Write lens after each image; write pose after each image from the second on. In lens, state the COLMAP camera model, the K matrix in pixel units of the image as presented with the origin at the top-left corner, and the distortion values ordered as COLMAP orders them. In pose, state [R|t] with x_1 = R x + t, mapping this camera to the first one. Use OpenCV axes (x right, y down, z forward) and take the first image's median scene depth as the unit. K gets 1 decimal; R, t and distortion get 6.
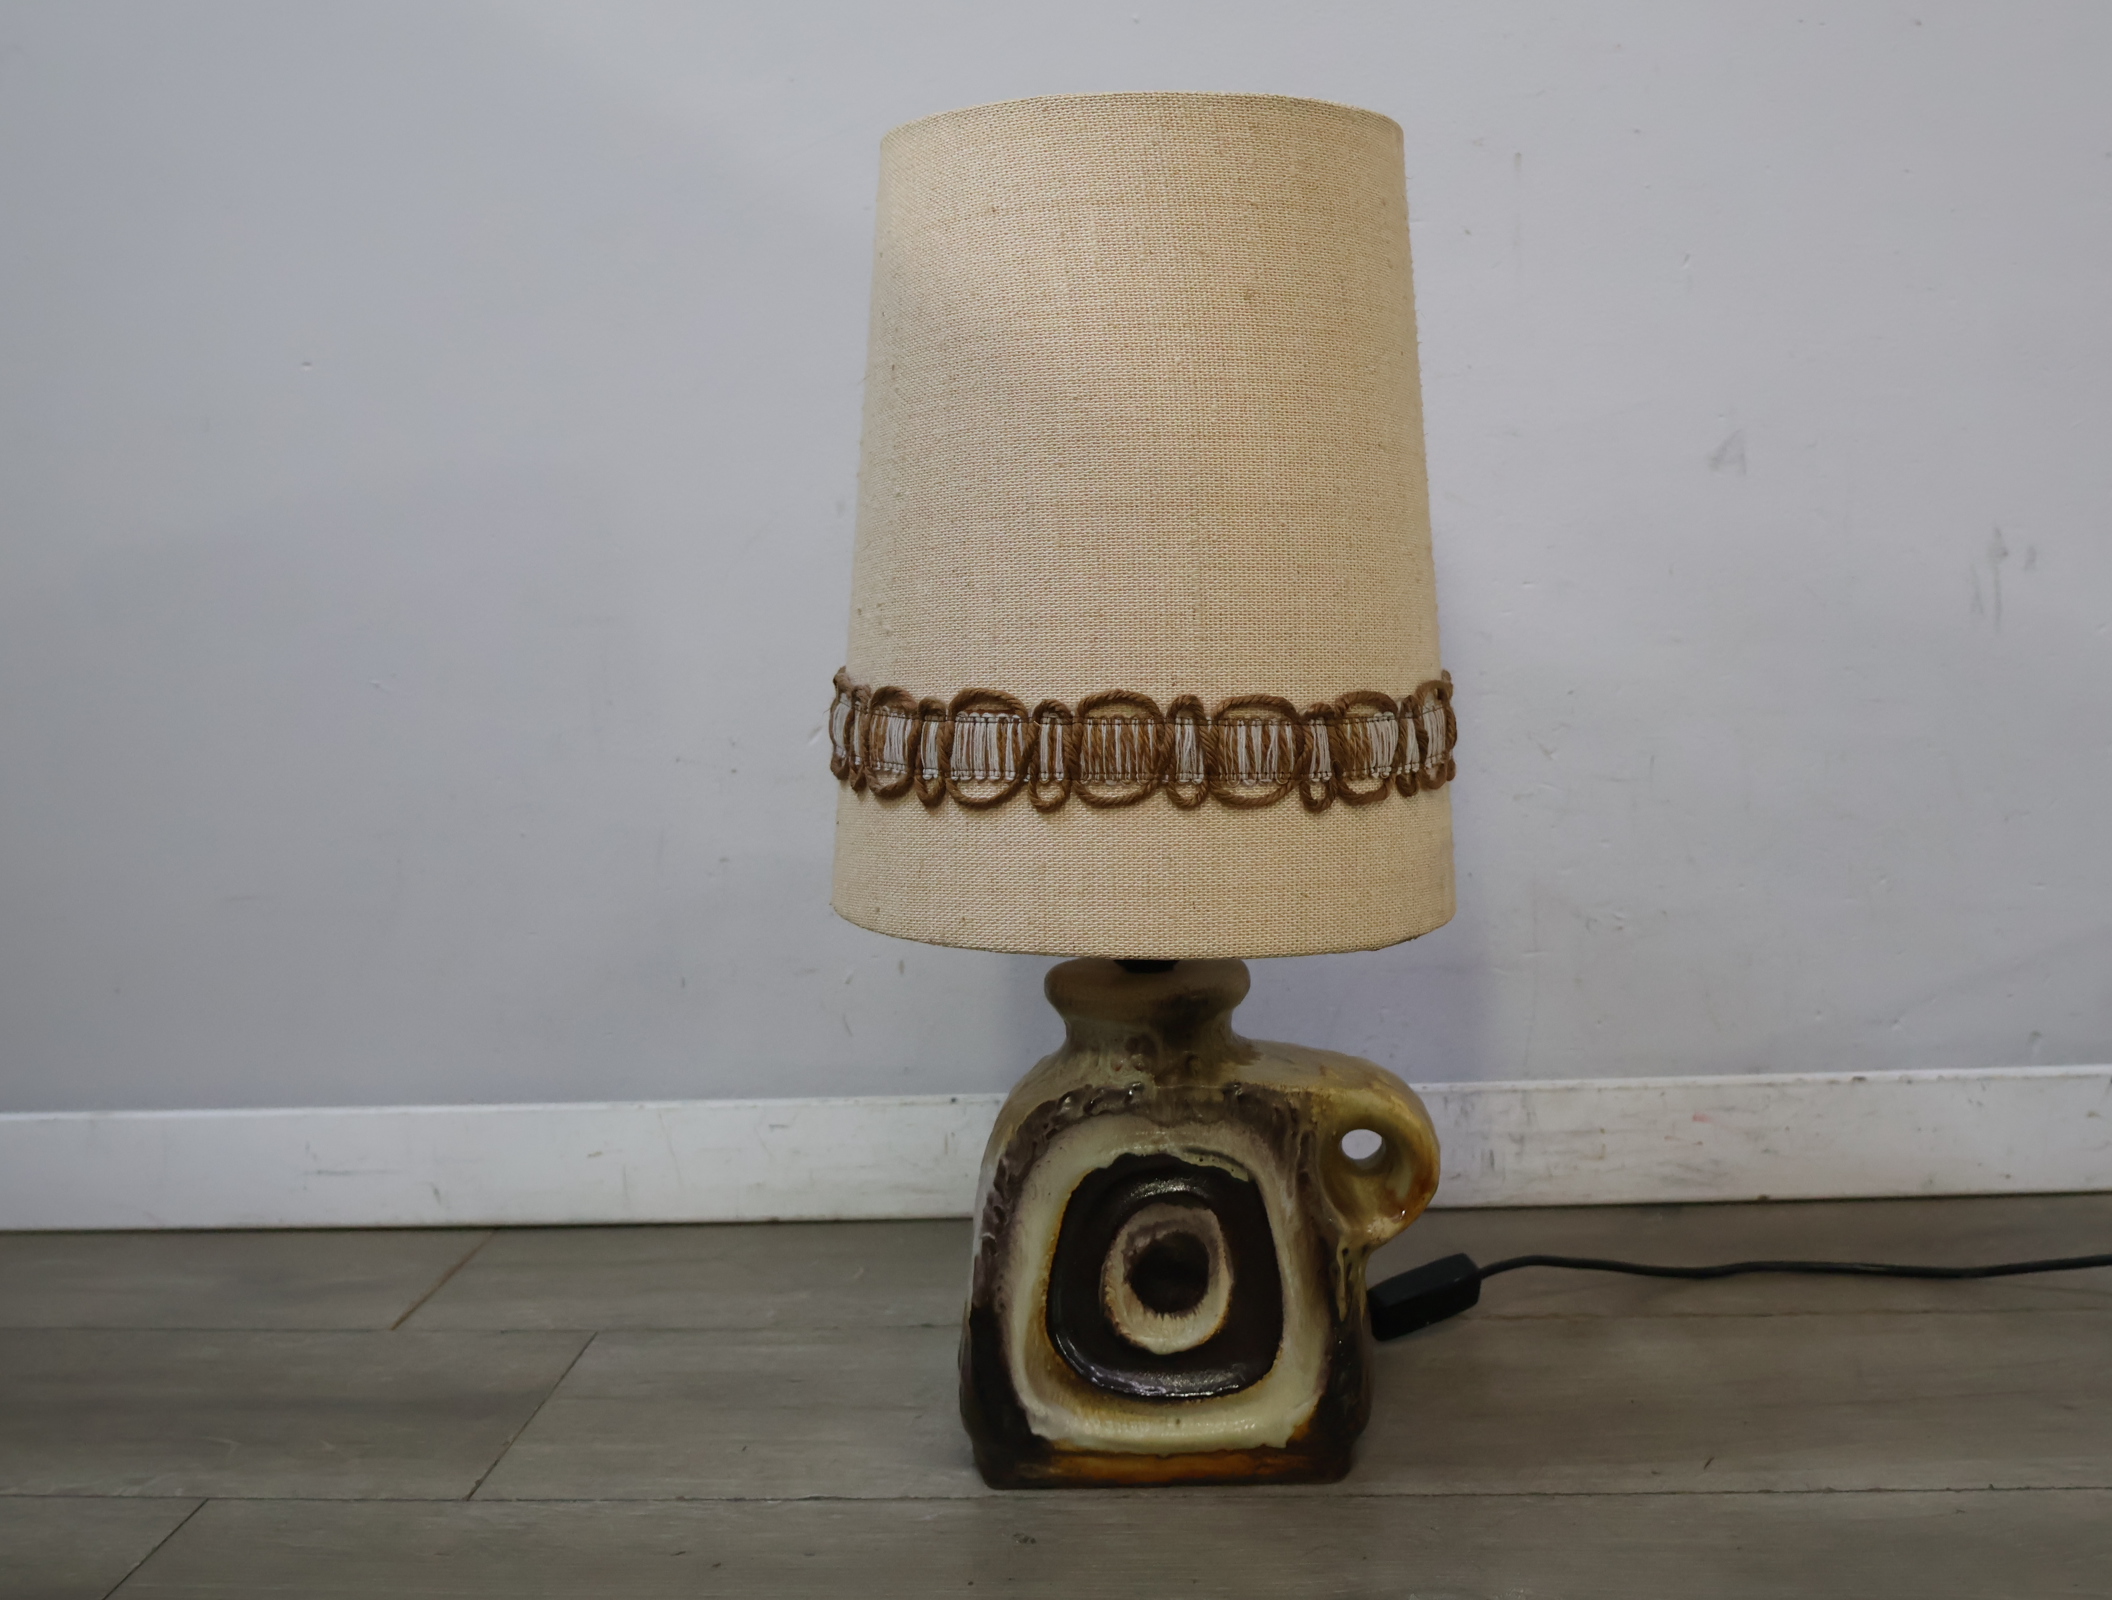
lens RADIAL K [[2287.4, 0, 1045.0], [0, 2287.4, 802.3], [0, 0, 1]] dist [0.013160, 0.000000]
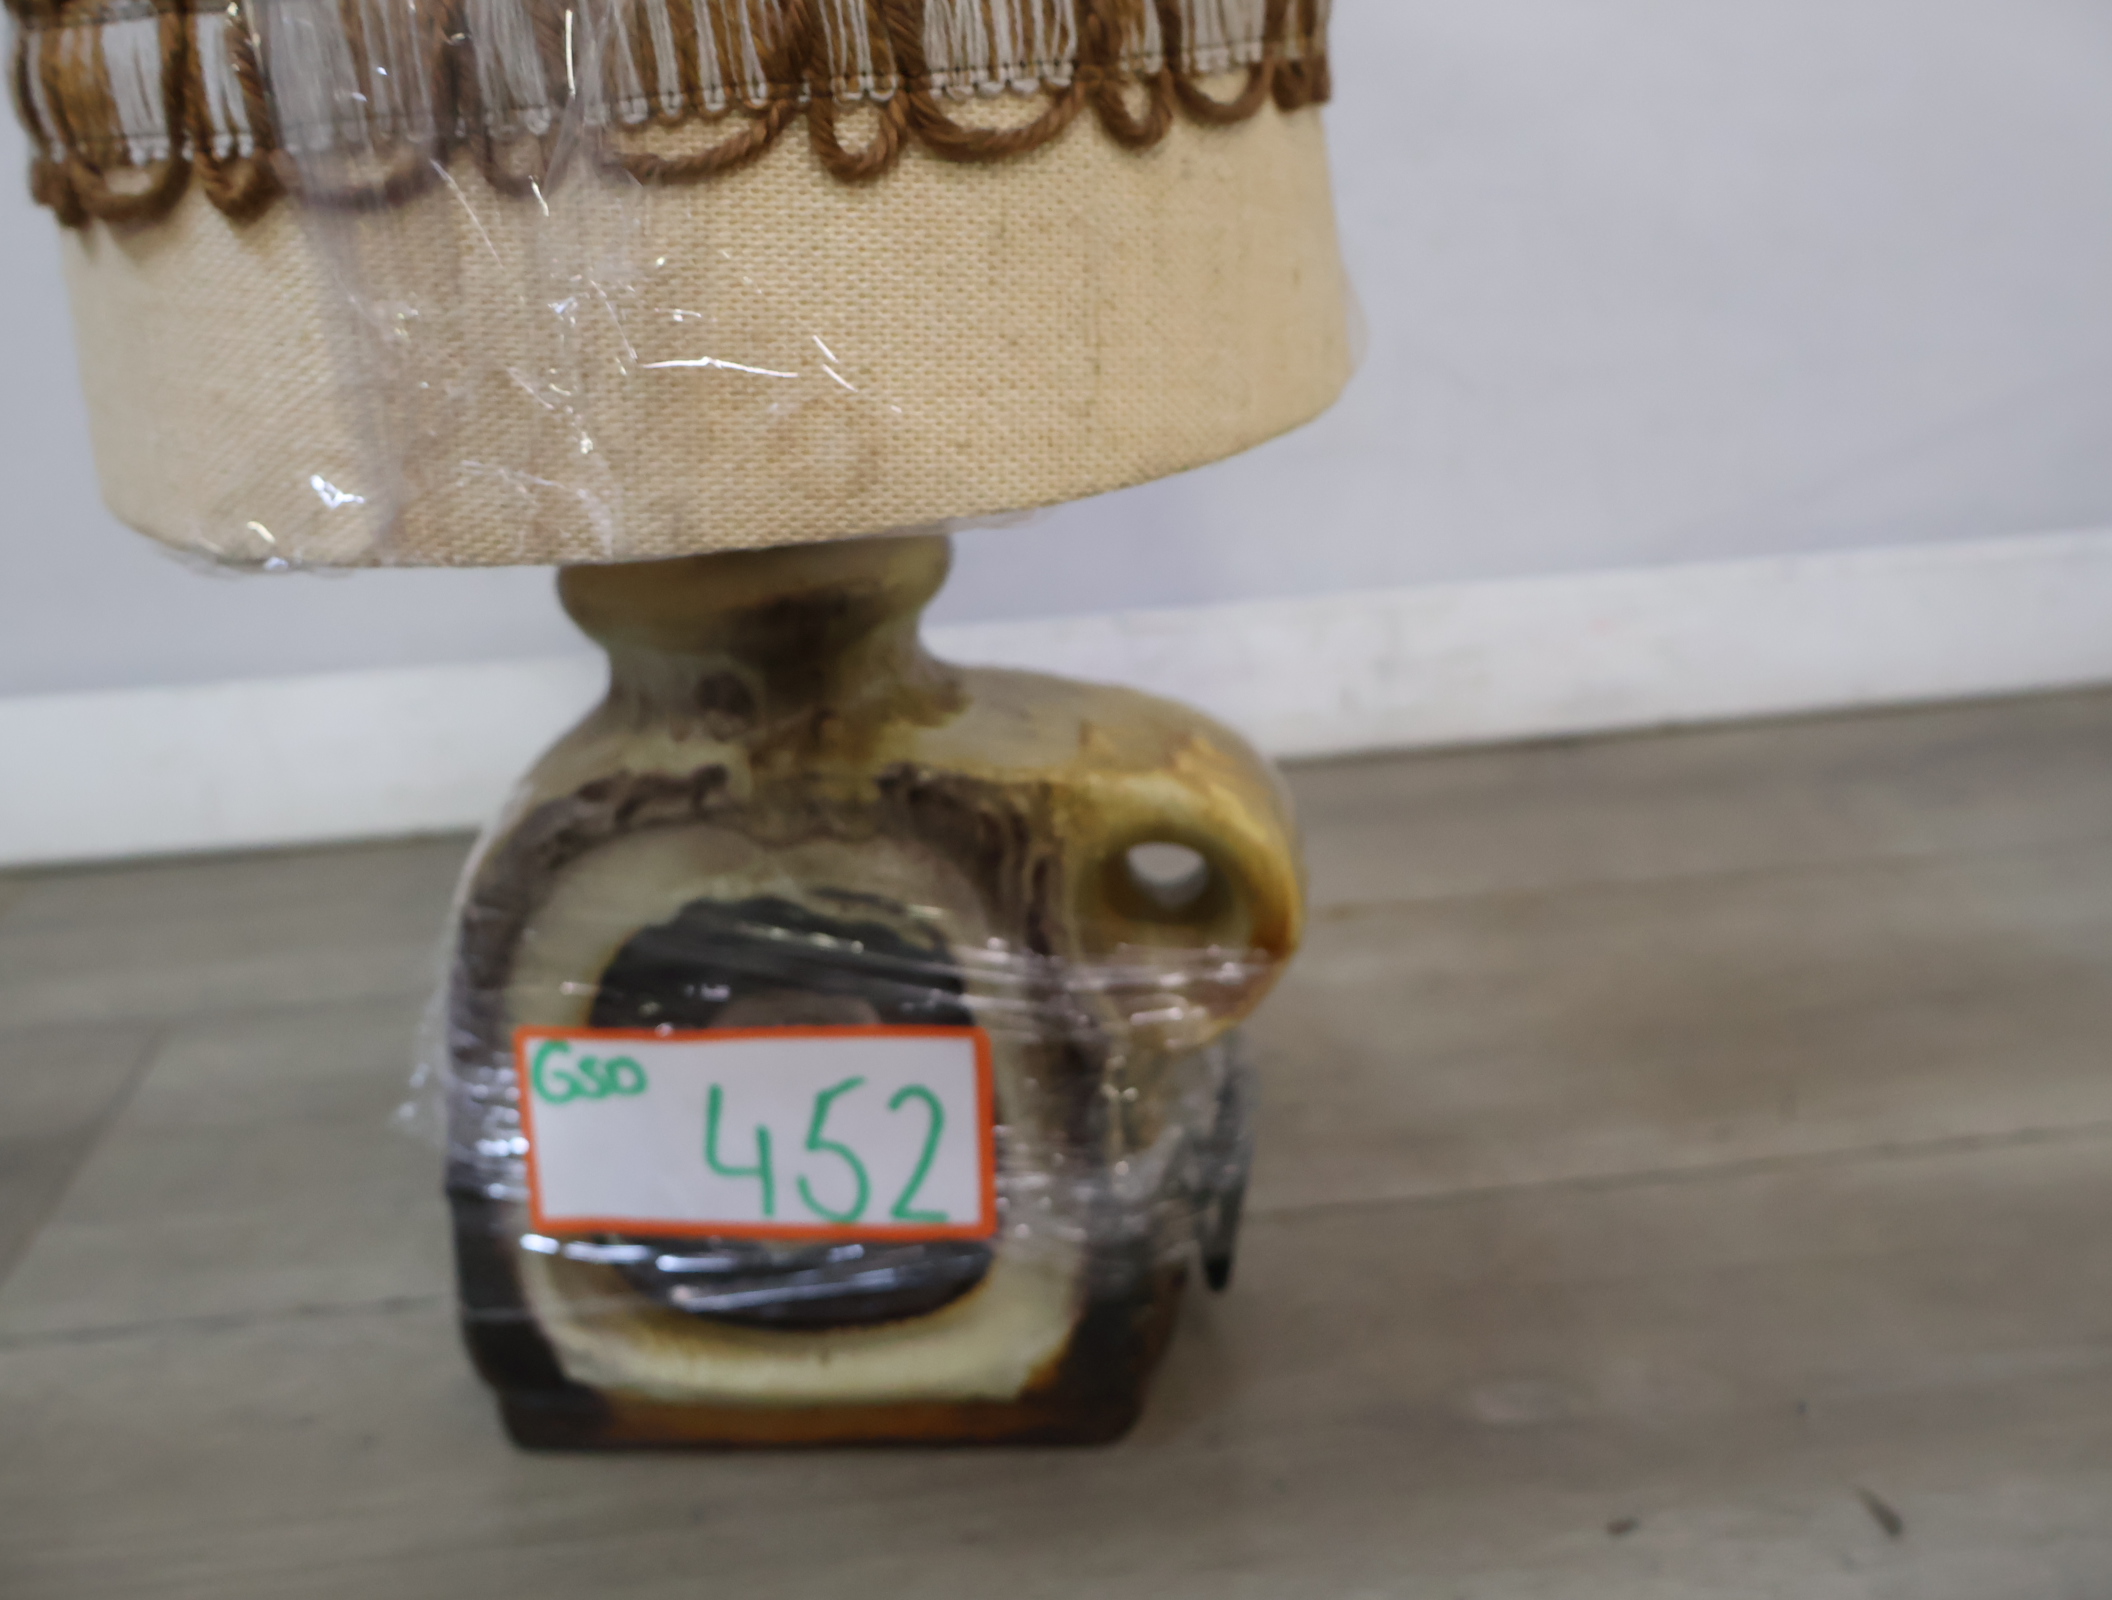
lens RADIAL K [[2035.9, 0, 1099.9], [0, 2035.9, 728.5], [0, 0, 1]] dist [0.002111, 0.000000]
pose [[0.999944, -0.008682, 0.006074, 0.122466], [0.007267, 0.979119, 0.203158, 0.021890], [-0.007711, -0.203102, 0.979127, 0.547119]]
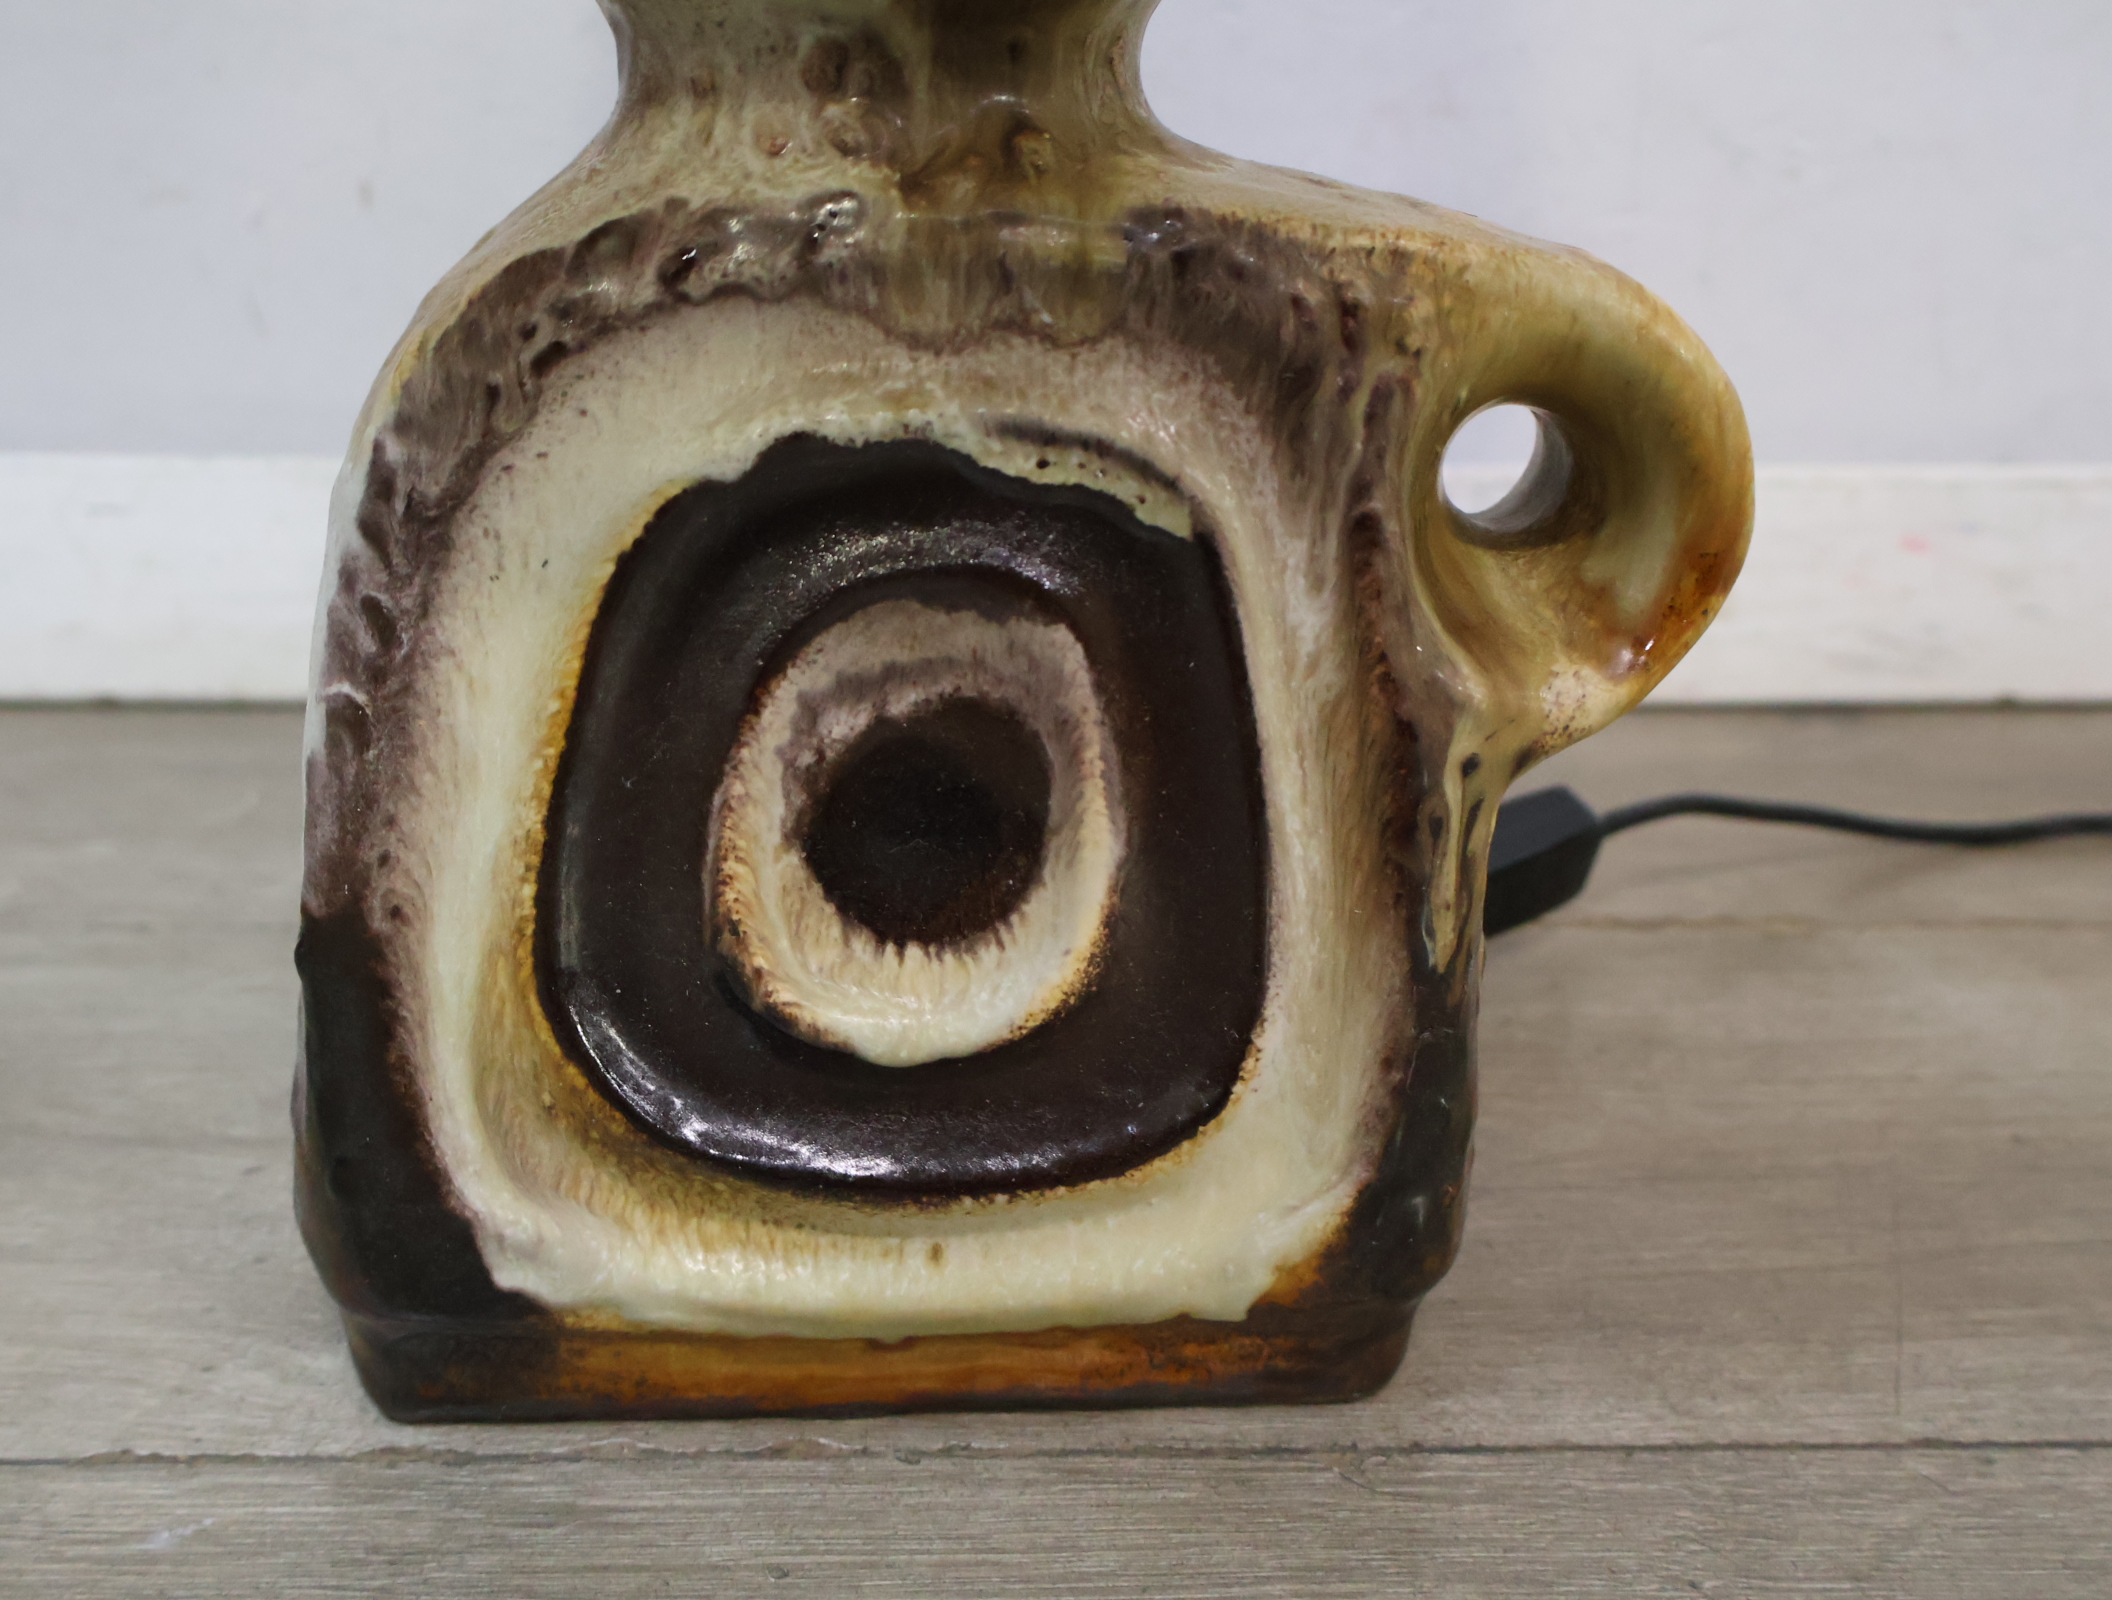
lens RADIAL K [[2287.4, 0, 1047.4], [0, 2287.4, 814.4], [0, 0, 1]] dist [0.013160, 0.000000]
pose [[0.991408, 0.017625, 0.129610, 0.029425], [-0.043398, 0.979075, 0.198821, 0.139396], [-0.123394, -0.202737, 0.971428, 0.682075]]
